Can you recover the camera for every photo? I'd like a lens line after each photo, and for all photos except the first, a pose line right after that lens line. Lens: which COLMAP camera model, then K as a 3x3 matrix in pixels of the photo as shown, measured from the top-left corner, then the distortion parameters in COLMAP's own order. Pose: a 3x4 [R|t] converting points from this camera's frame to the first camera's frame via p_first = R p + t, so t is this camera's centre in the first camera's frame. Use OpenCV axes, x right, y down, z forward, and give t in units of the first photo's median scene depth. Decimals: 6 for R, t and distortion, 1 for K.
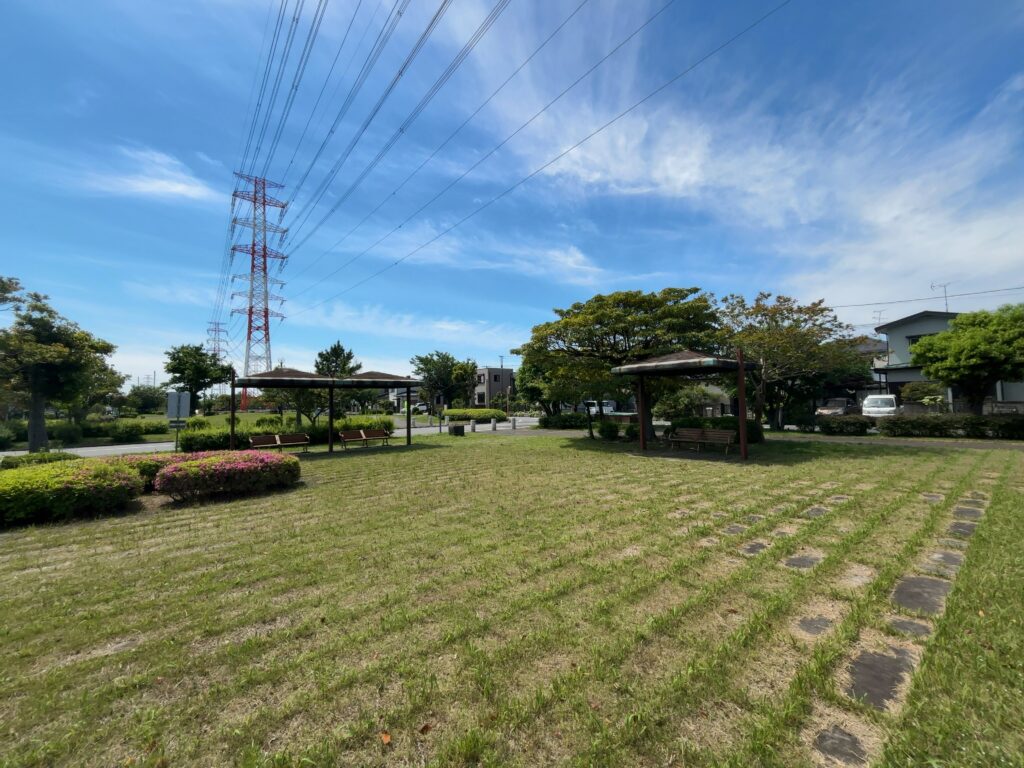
lens RADIAL K [[421.4, 0, 512.0], [0, 421.4, 384.0], [0, 0, 1]] dist [0.011868, -0.000104]
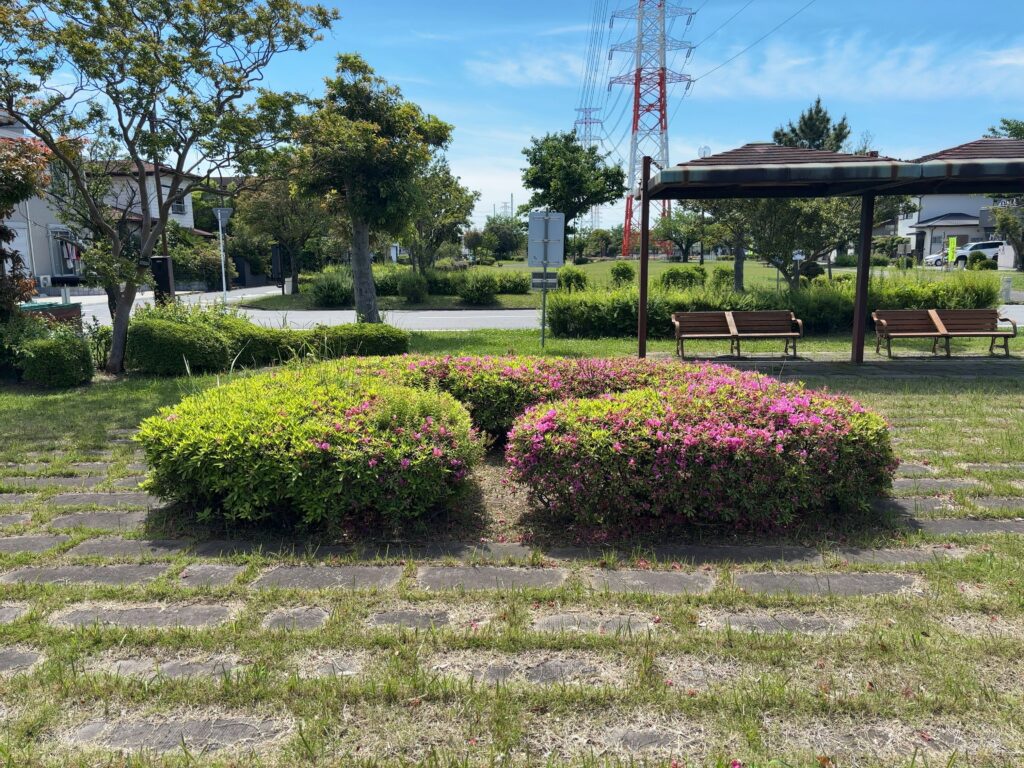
lens RADIAL K [[782.8, 0, 512.0], [0, 782.8, 384.0], [0, 0, 1]] dist [0.080863, -0.107178]
pose [[0.764147, 0.114900, -0.634726, -0.147352], [0.026216, 0.977662, 0.208541, 0.014442], [0.644509, -0.175996, 0.744065, 0.181382]]
